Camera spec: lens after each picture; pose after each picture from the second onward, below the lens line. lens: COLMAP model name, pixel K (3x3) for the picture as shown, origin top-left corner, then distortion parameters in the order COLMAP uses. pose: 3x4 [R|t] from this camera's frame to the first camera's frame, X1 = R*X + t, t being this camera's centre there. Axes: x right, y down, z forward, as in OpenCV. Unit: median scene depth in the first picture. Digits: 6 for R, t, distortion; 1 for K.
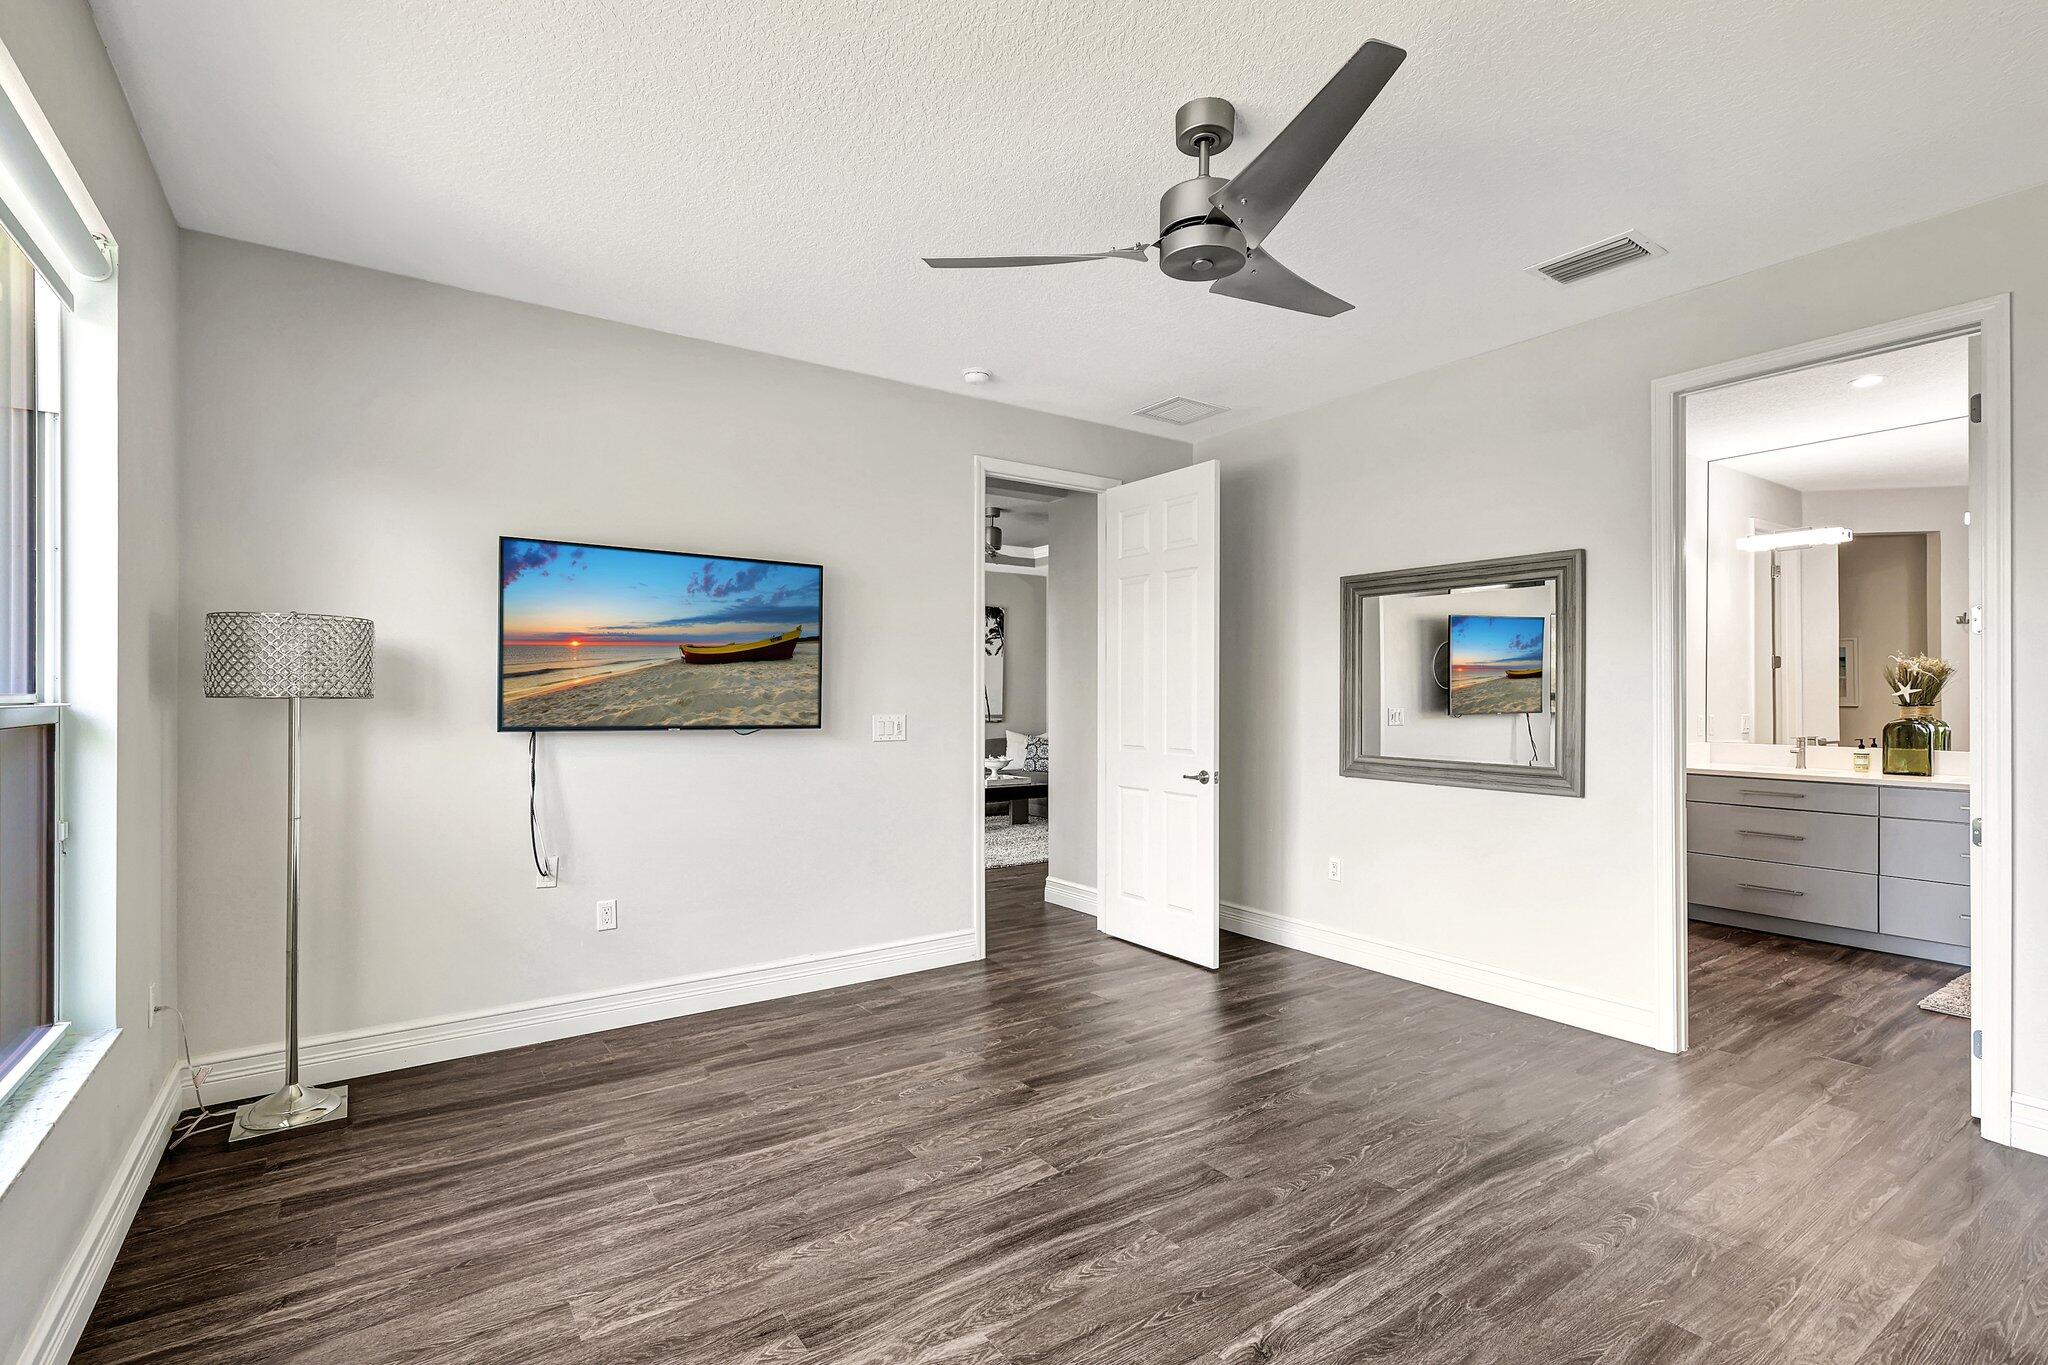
lens RADIAL K [[960.6, 0, 1039.2], [0, 960.6, 696.0], [0, 0, 1]] dist [0.005710, -0.001085]
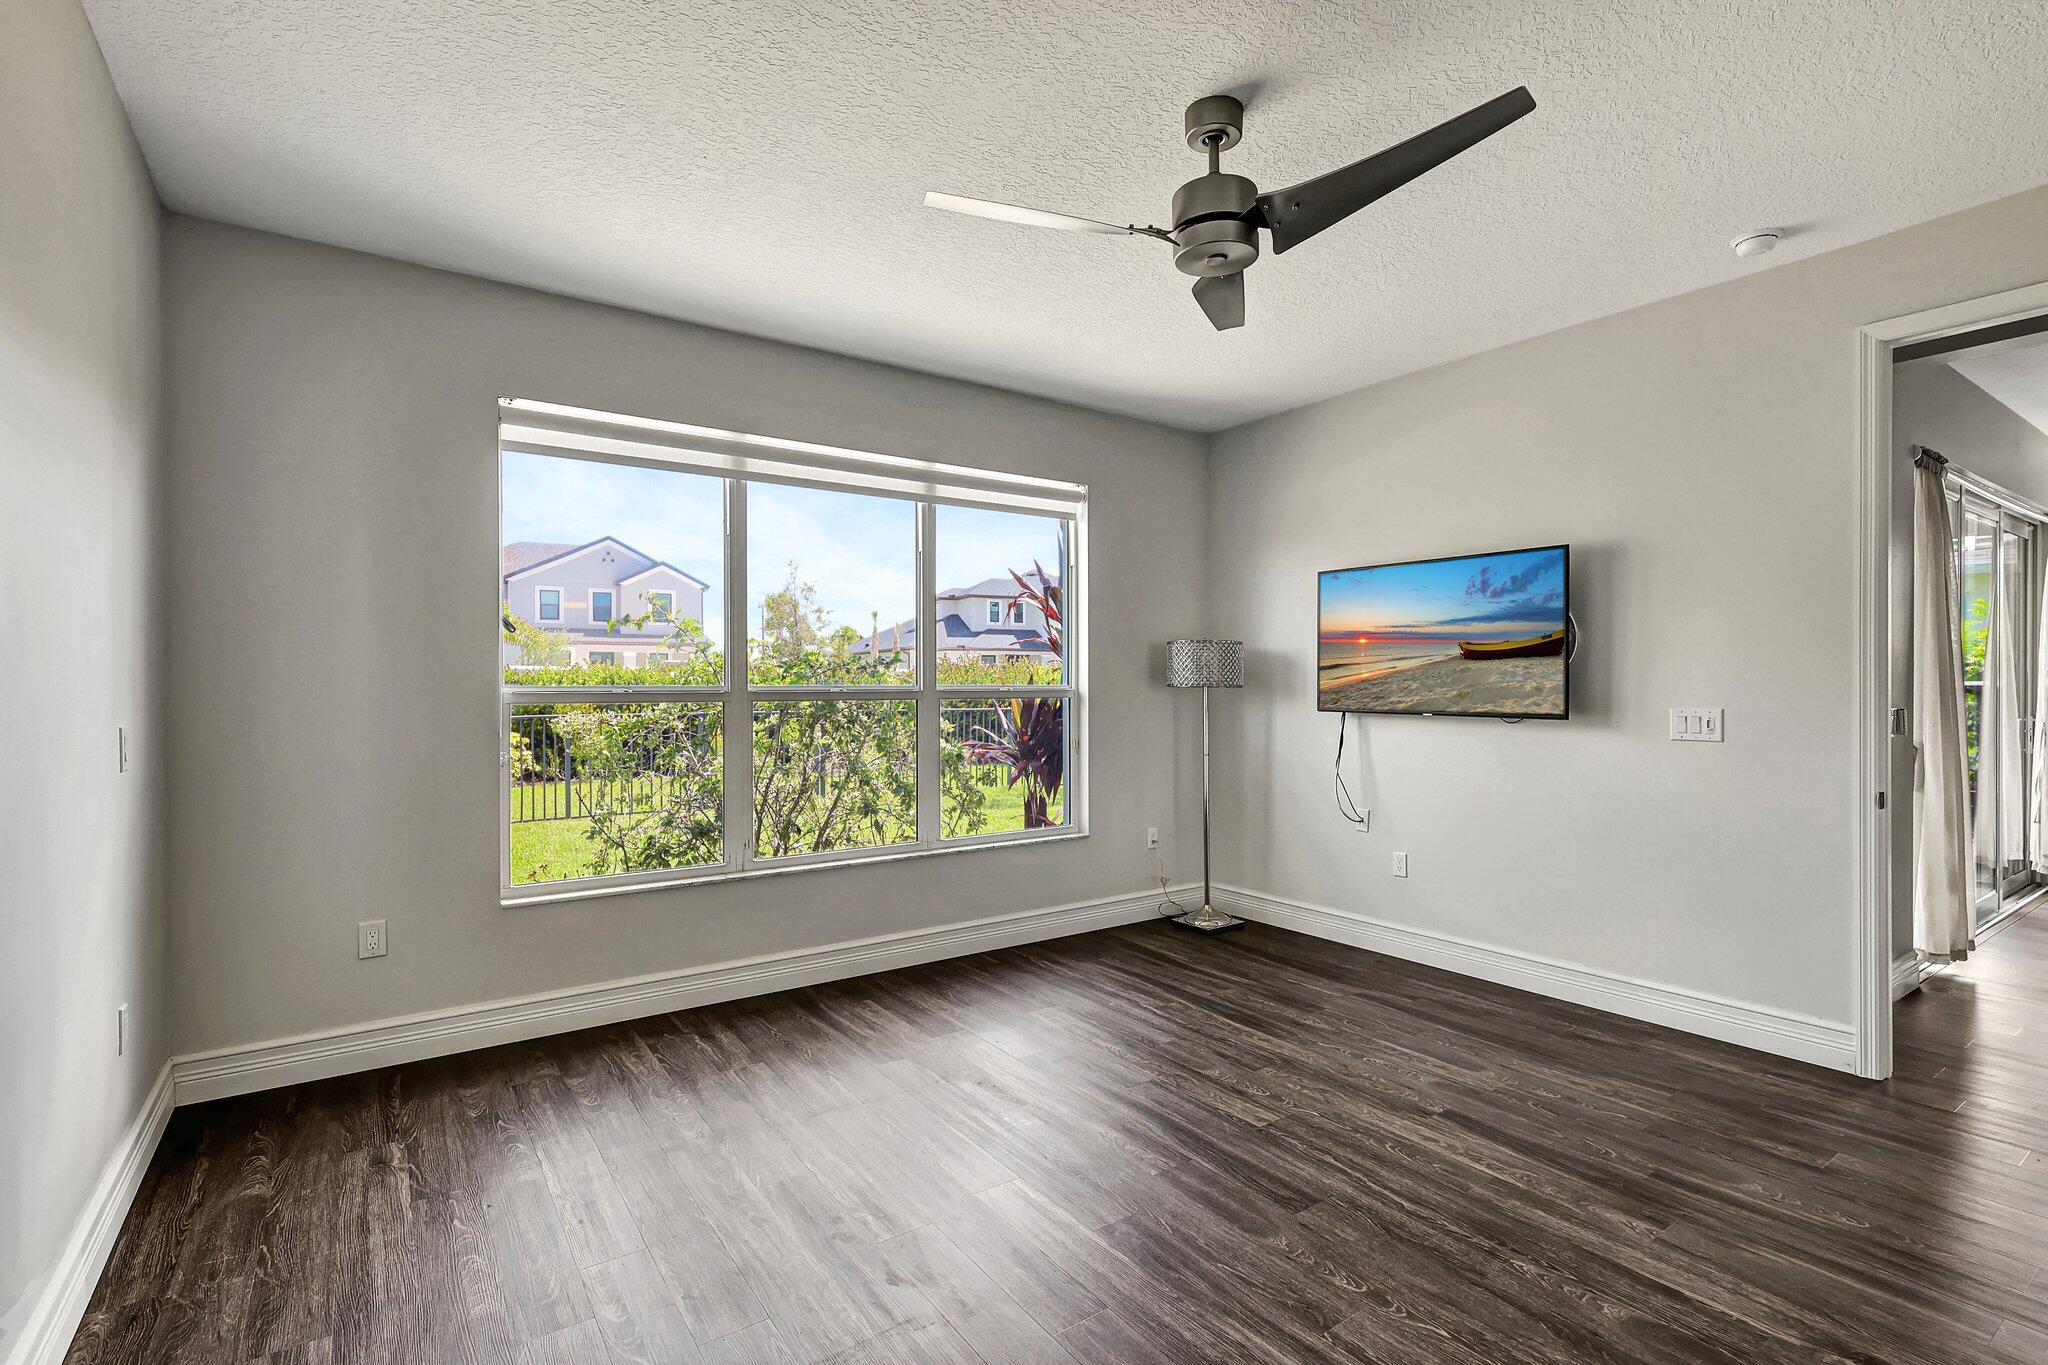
lens RADIAL K [[960.6, 0, 1044.2], [0, 960.6, 671.4], [0, 0, 1]] dist [0.005710, -0.001085]
pose [[0.018558, -0.011686, -0.999759, 0.864070], [-0.001818, 0.999930, -0.011722, -0.006750], [0.999826, 0.002035, 0.018535, 0.569696]]
